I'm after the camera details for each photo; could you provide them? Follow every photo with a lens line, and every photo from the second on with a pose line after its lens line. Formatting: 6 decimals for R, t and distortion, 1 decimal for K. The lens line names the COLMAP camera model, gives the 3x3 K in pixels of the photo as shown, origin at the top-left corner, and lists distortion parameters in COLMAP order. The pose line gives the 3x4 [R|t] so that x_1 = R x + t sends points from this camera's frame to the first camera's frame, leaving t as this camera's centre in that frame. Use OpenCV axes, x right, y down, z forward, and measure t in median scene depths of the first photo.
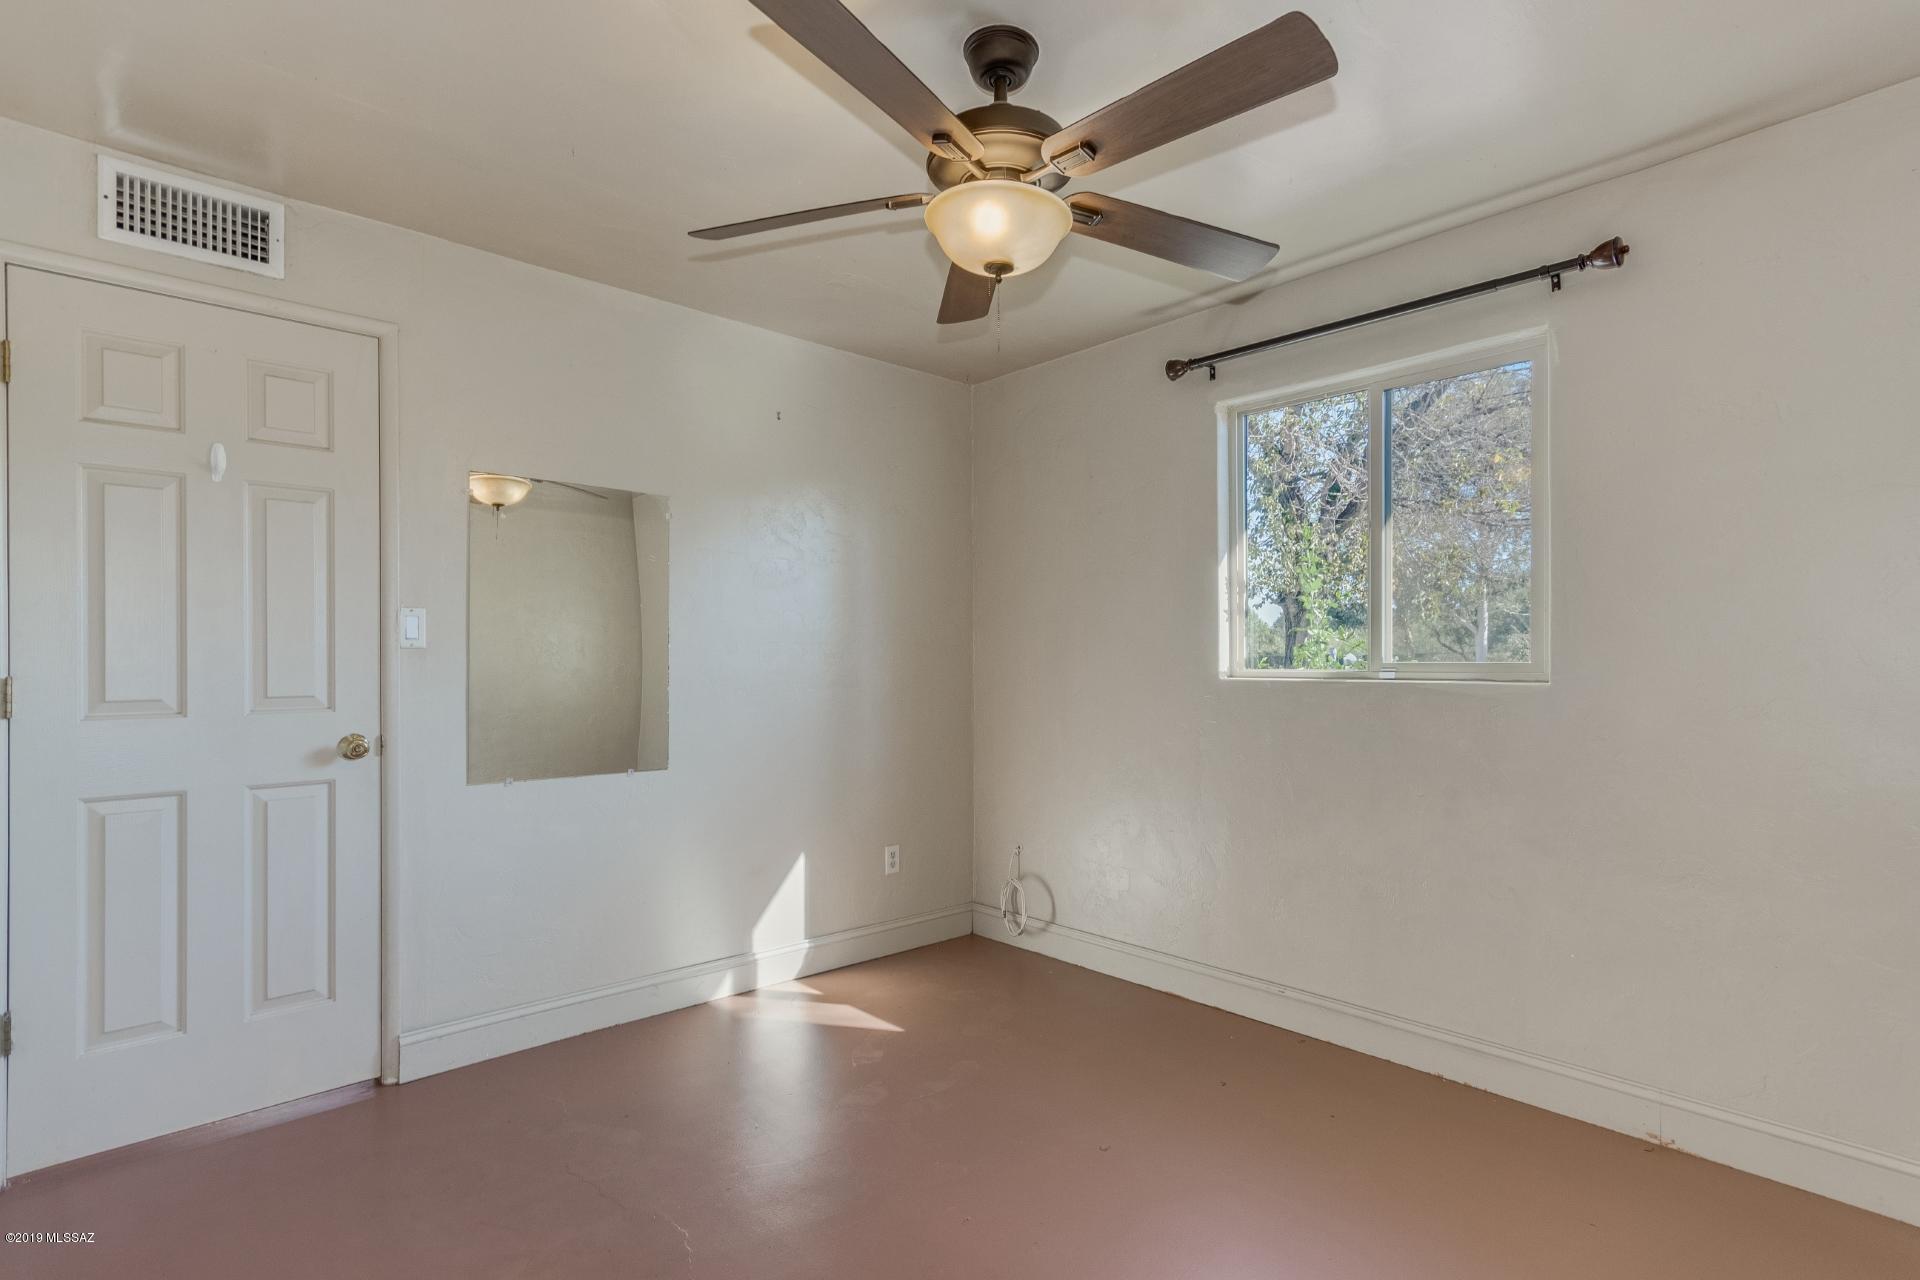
lens RADIAL K [[903.5, 0, 960.0], [0, 903.5, 640.0], [0, 0, 1]] dist [0.027190, -0.000130]
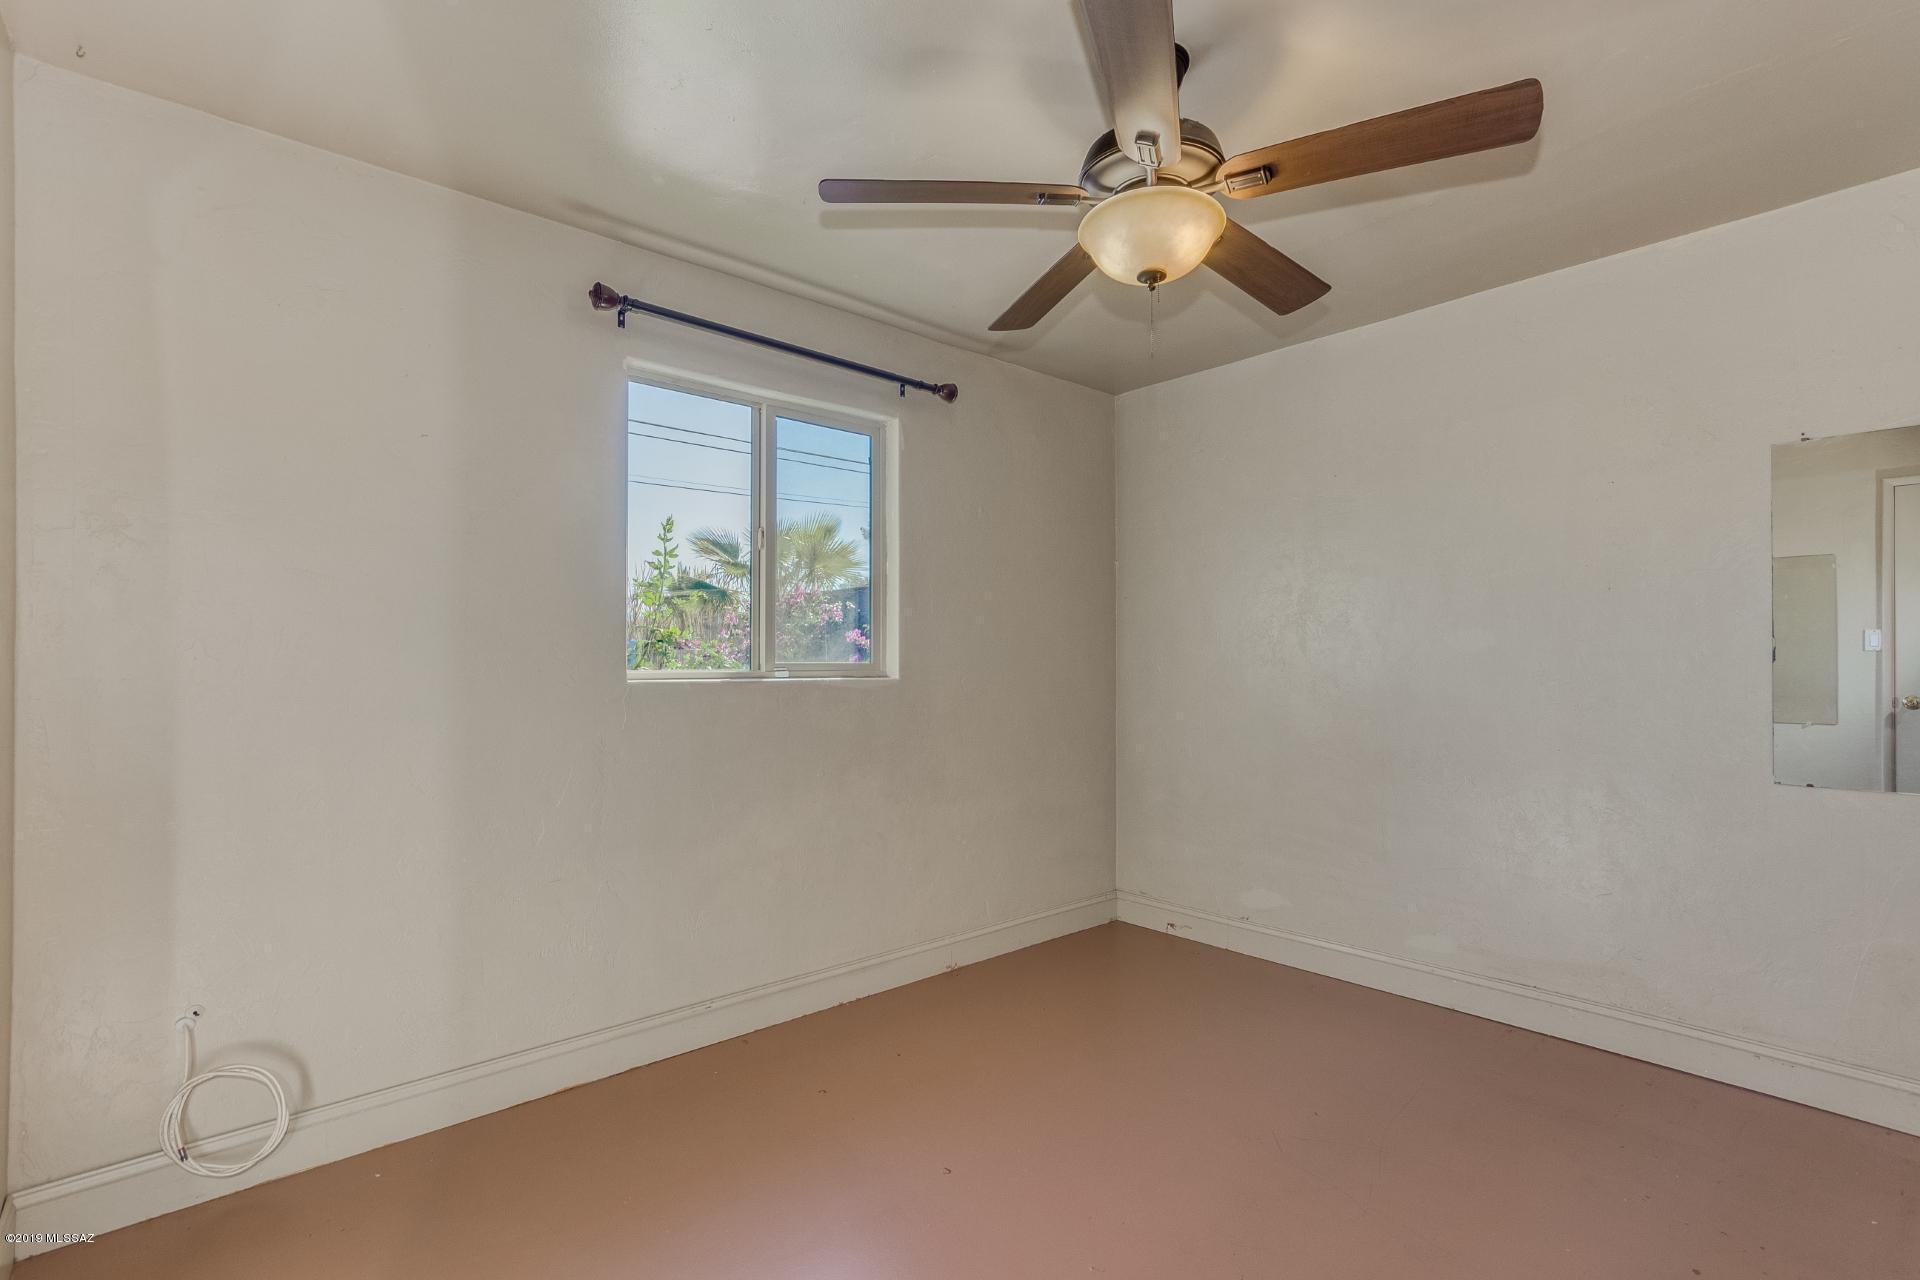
lens RADIAL K [[903.5, 0, 960.0], [0, 903.5, 640.0], [0, 0, 1]] dist [0.027190, -0.000130]
pose [[0.042879, 0.018951, 0.998901, -0.602842], [-0.032651, 0.999313, -0.017557, 0.008186], [-0.998547, -0.031862, 0.043468, 0.709472]]
